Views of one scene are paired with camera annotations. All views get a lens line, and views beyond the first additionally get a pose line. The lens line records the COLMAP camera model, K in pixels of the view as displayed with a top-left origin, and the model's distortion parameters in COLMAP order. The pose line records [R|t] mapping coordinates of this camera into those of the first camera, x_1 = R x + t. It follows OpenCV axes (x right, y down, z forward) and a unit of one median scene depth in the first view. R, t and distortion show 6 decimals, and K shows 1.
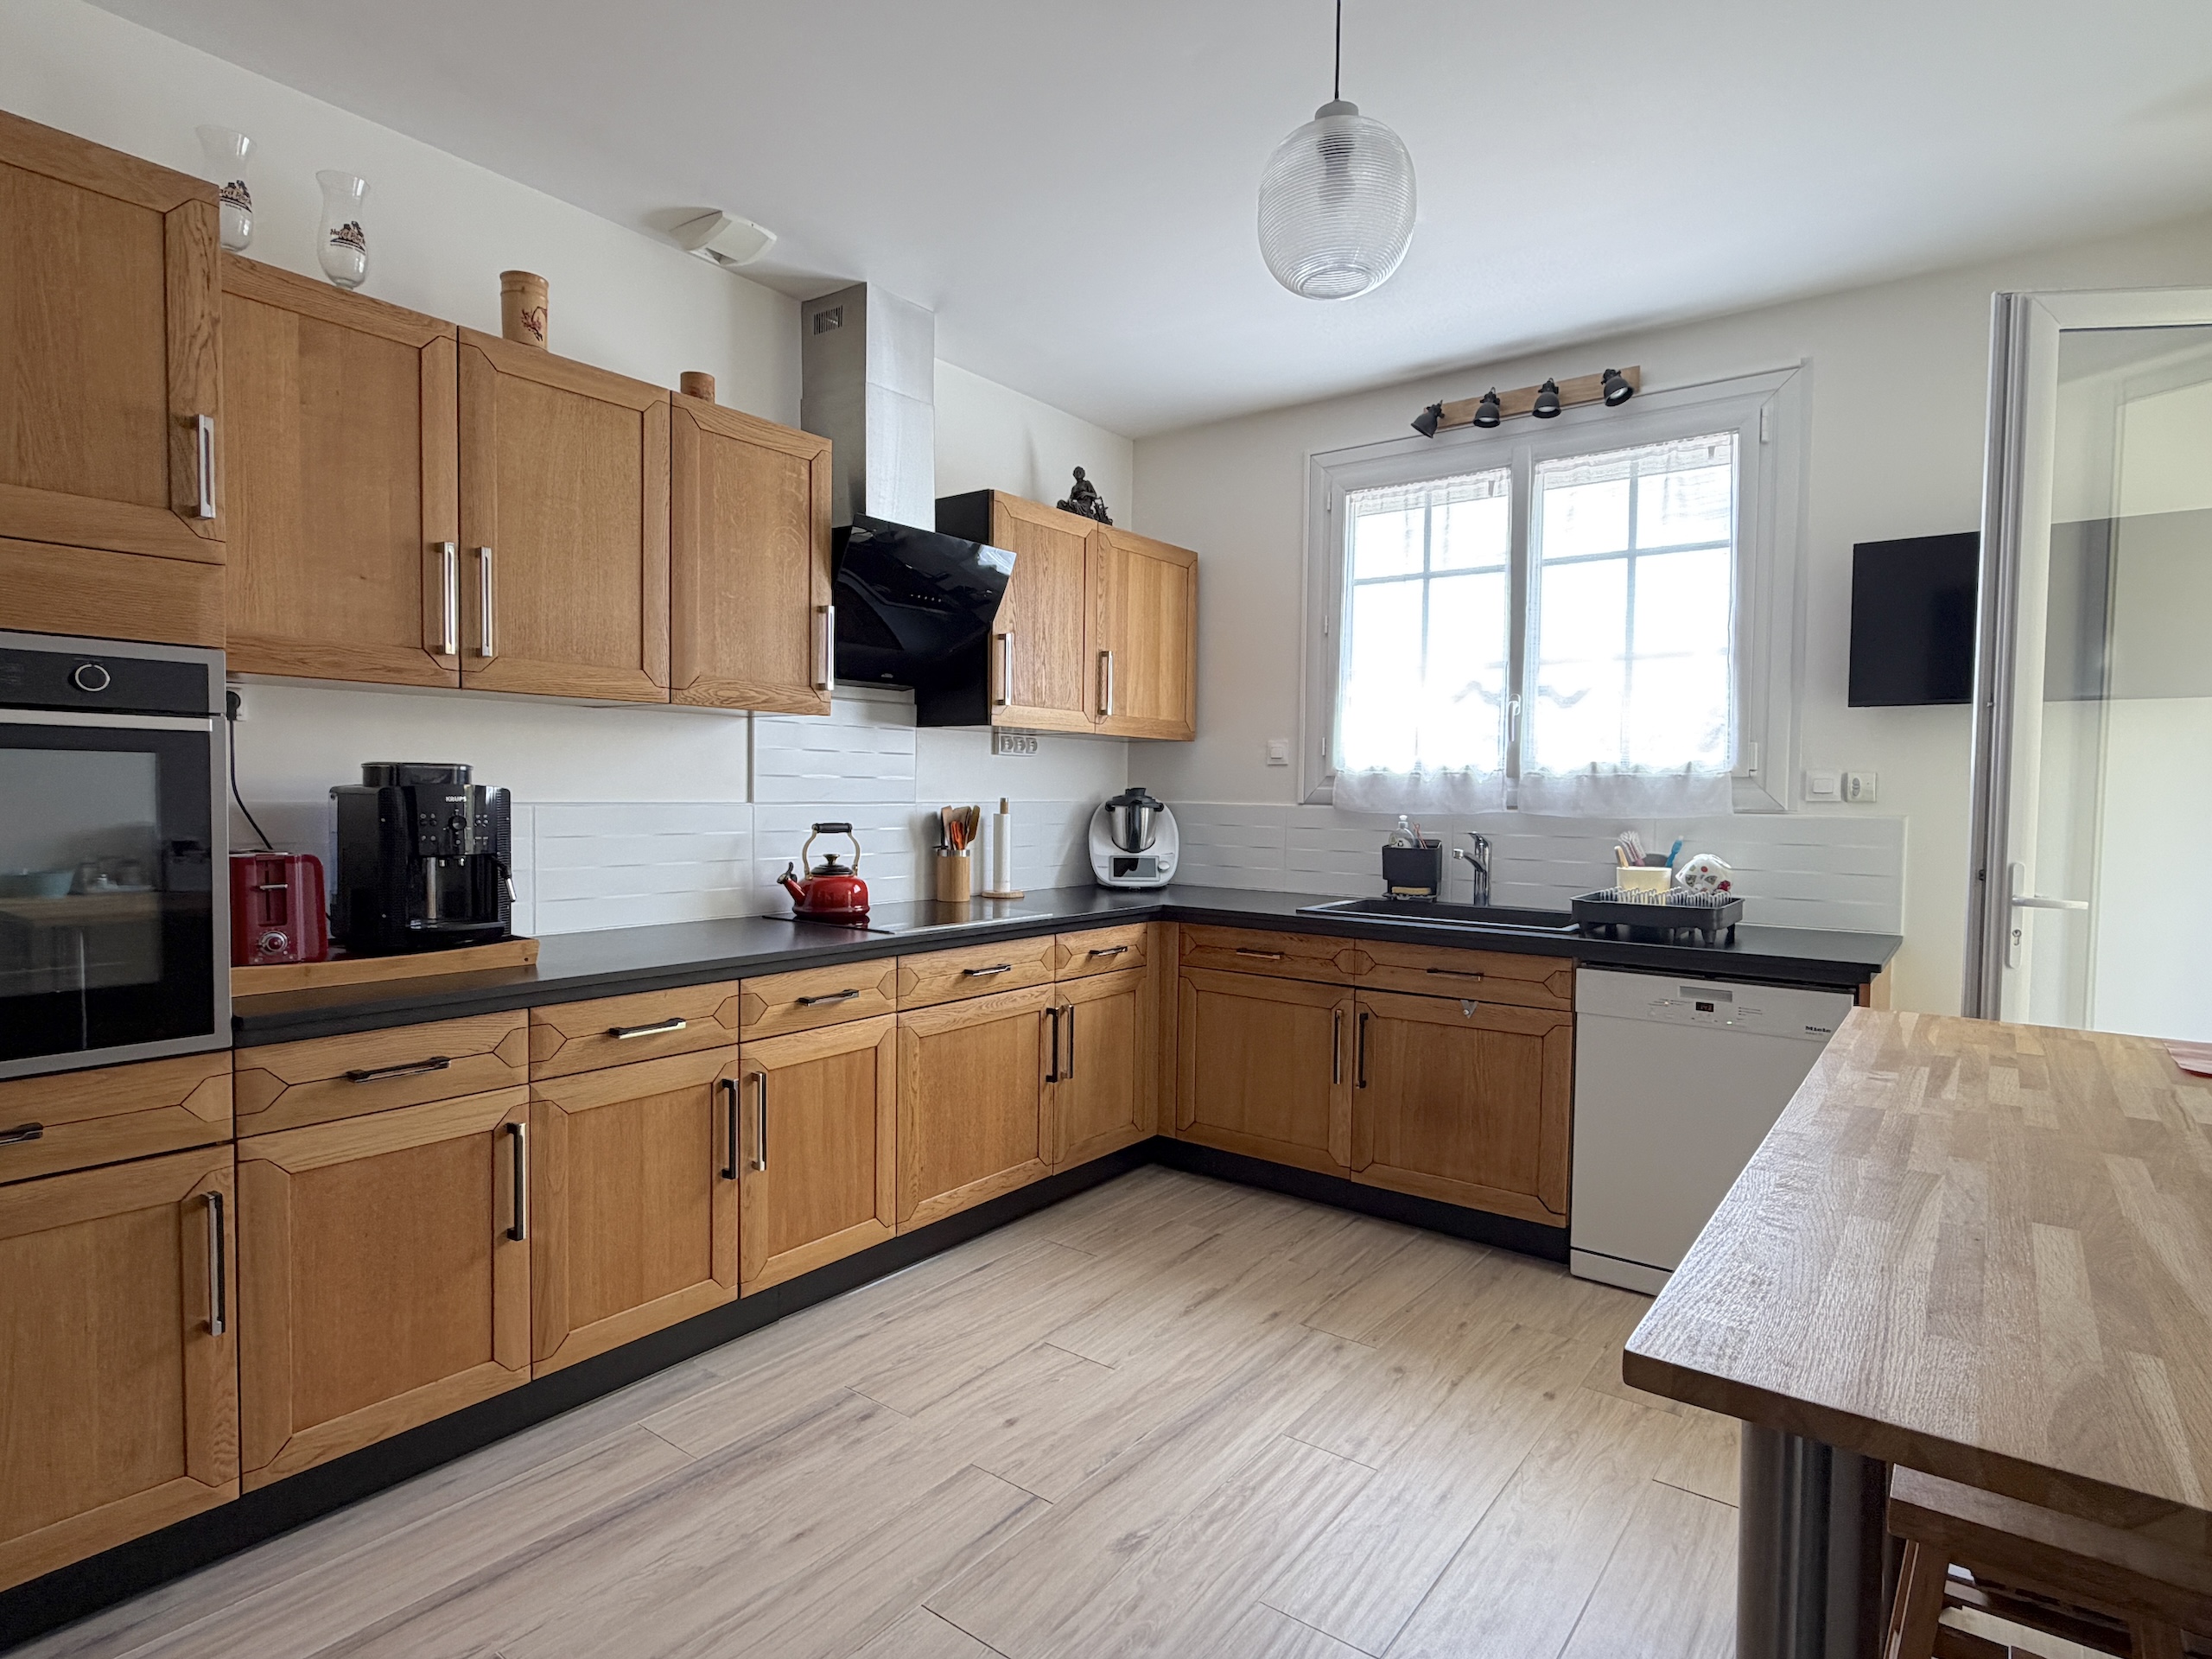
lens RADIAL K [[1181.3, 0, 1108.5], [0, 1181.3, 837.1], [0, 0, 1]] dist [-0.000027, -0.000564]
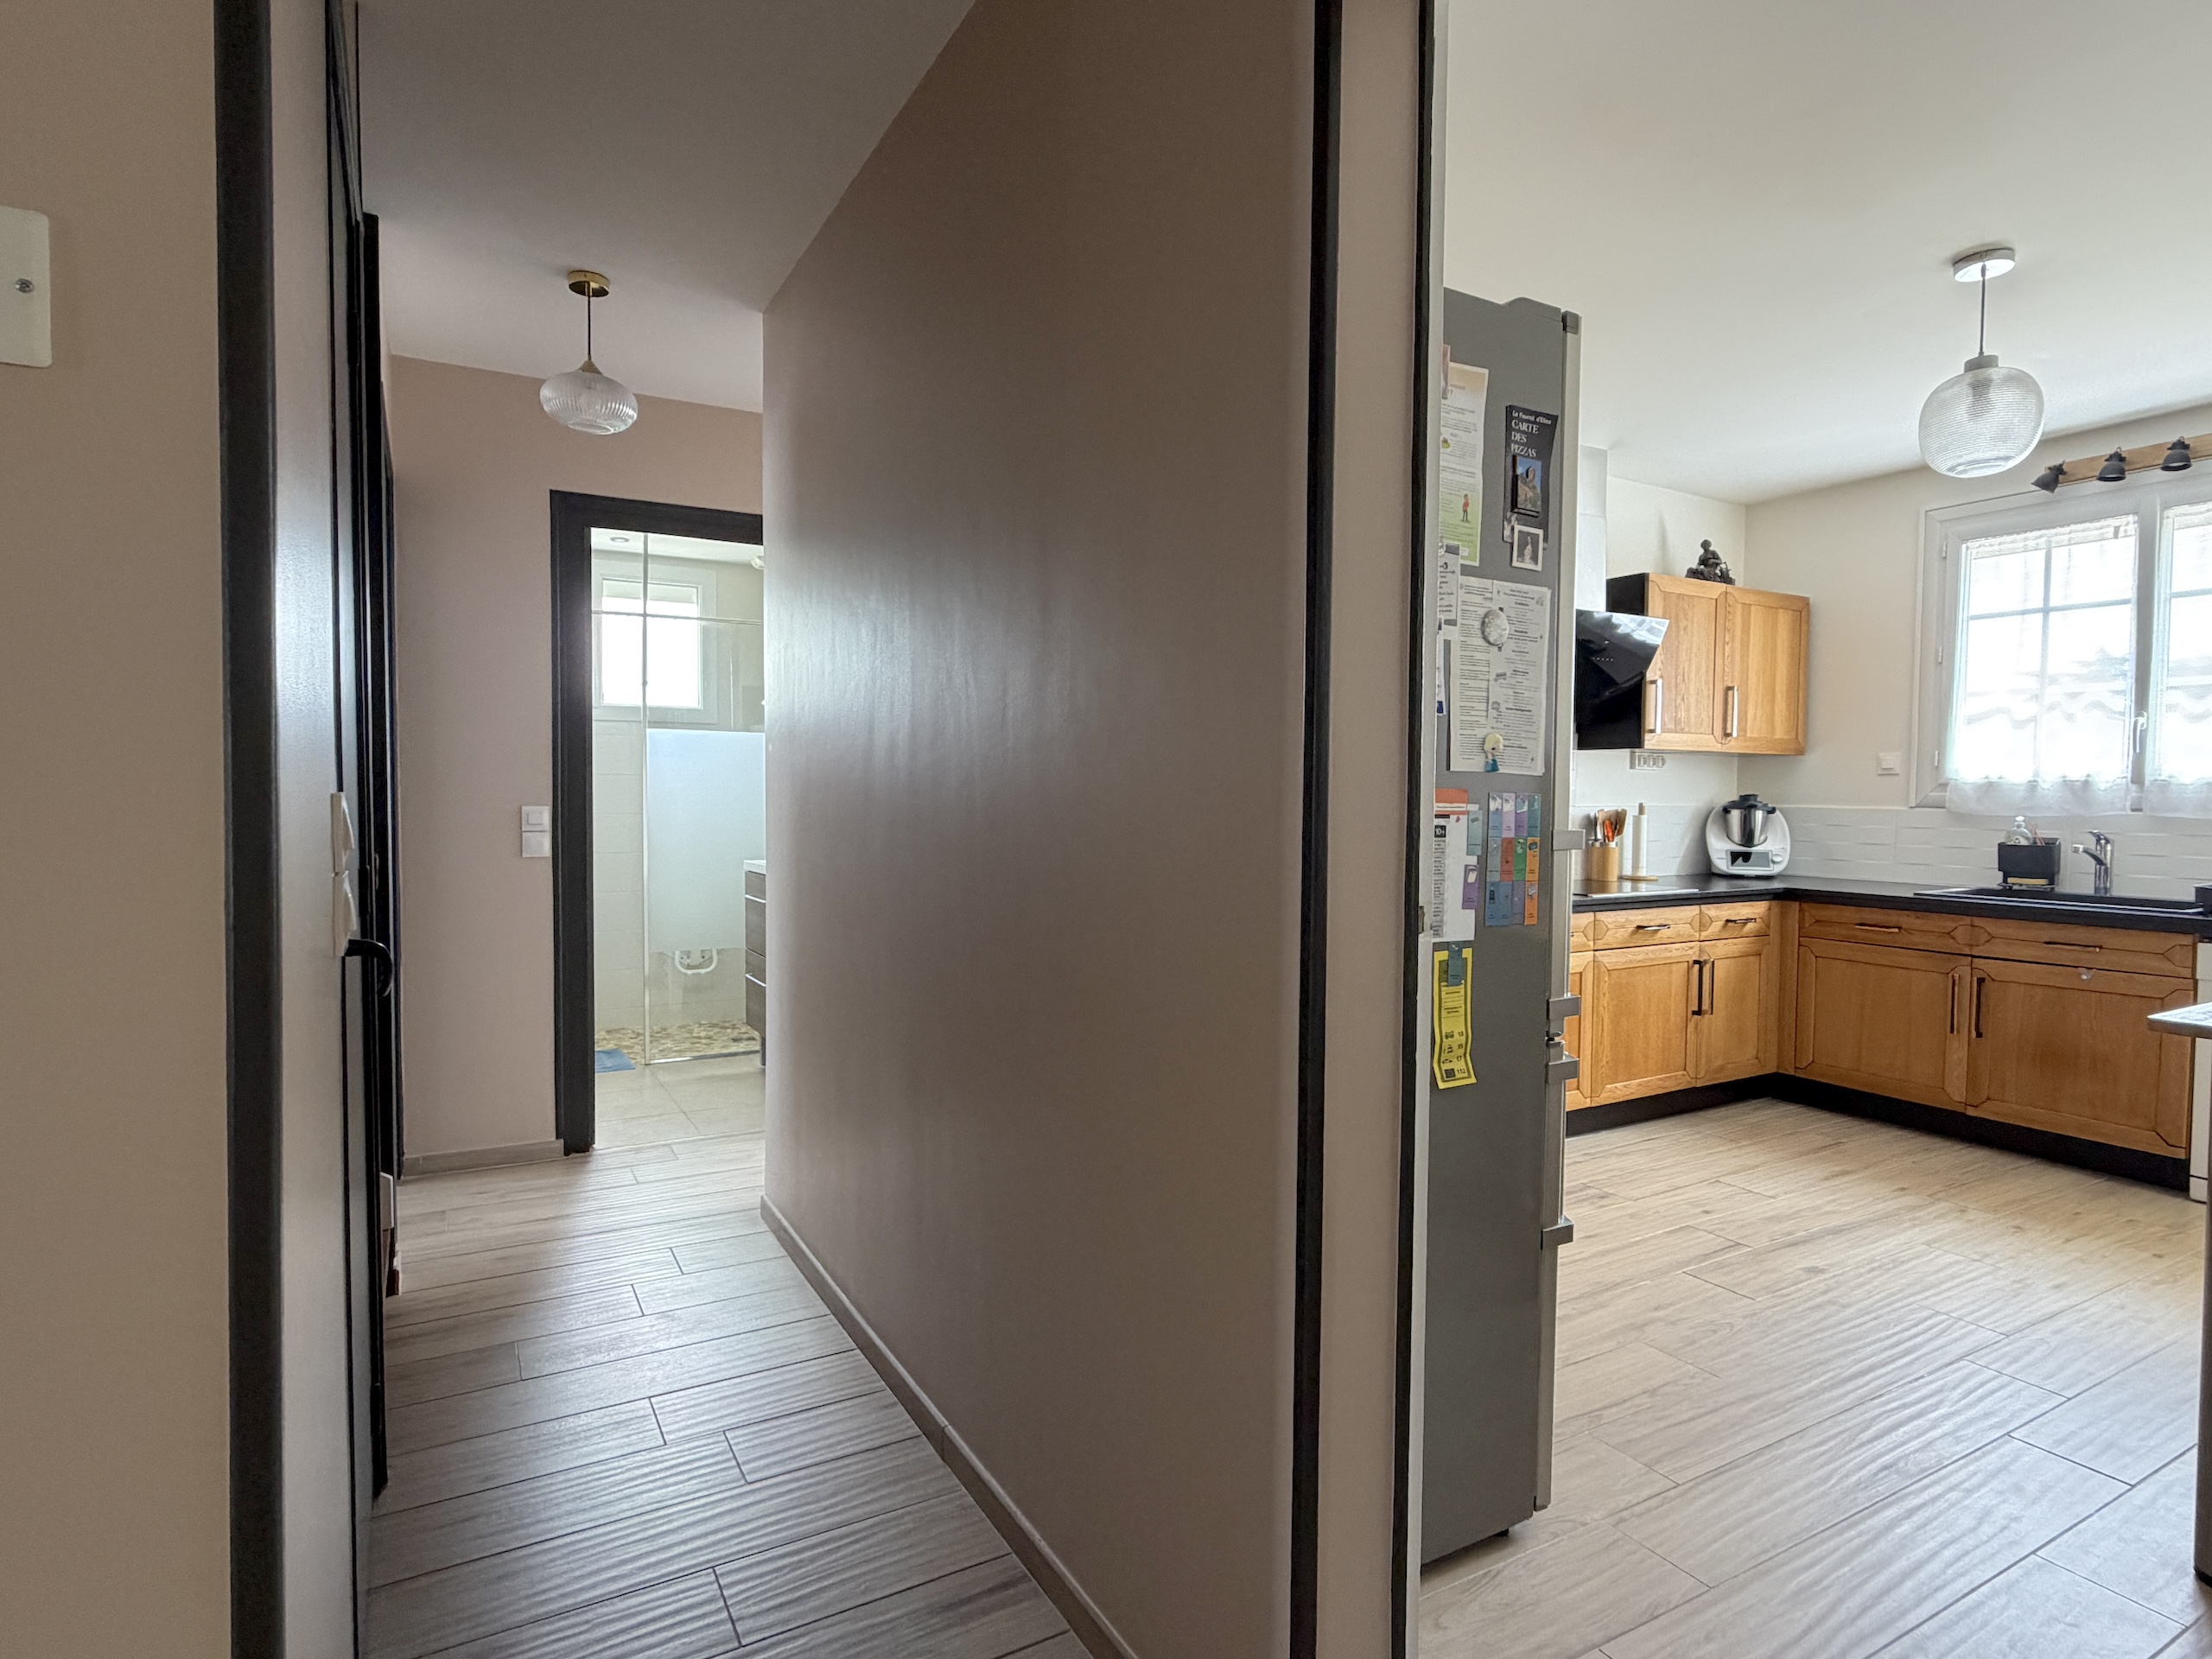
lens RADIAL K [[1181.3, 0, 1100.6], [0, 1181.3, 835.5], [0, 0, 1]] dist [-0.000027, -0.000564]
pose [[0.918235, 0.009077, -0.395931, -0.128977], [-0.011429, 0.999928, -0.003582, 0.015190], [0.395870, 0.007814, 0.918273, -0.455404]]
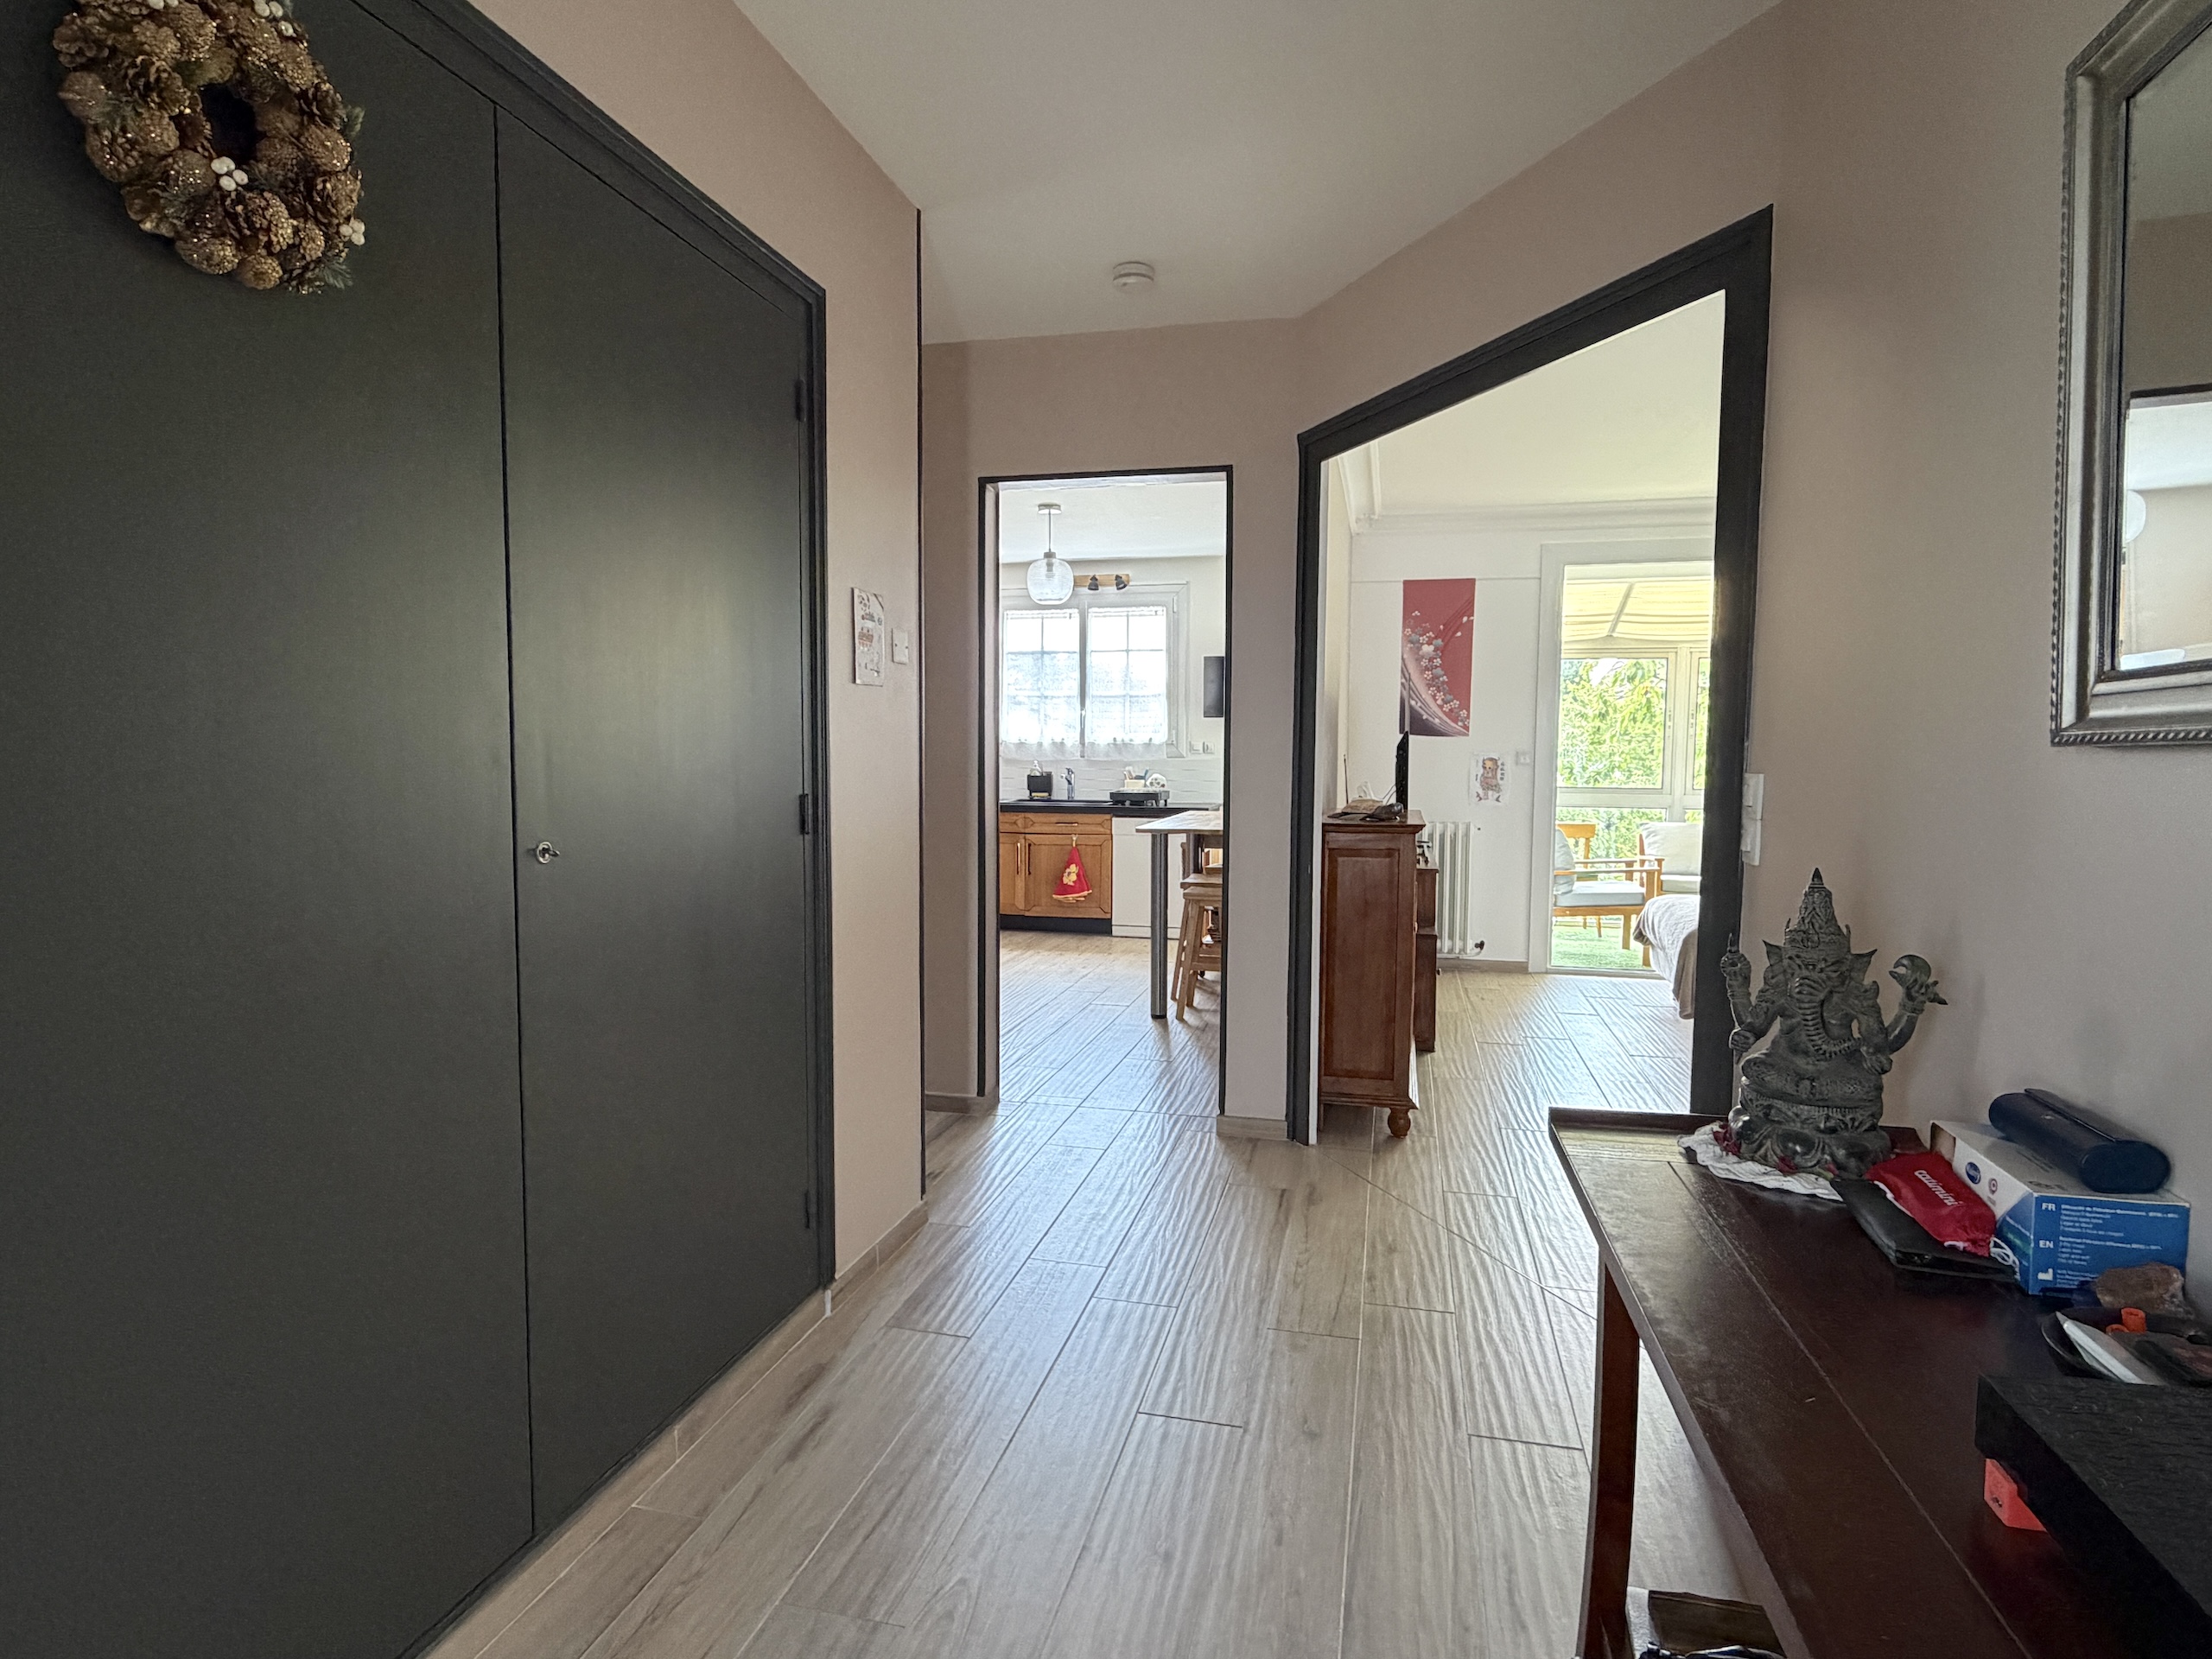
lens RADIAL K [[1181.3, 0, 1103.7], [0, 1181.3, 838.7], [0, 0, 1]] dist [-0.000027, -0.000564]
pose [[0.919939, -0.036469, 0.390362, -0.532845], [0.020839, 0.998805, 0.044204, 0.033644], [-0.391507, -0.032530, 0.919600, -1.159024]]
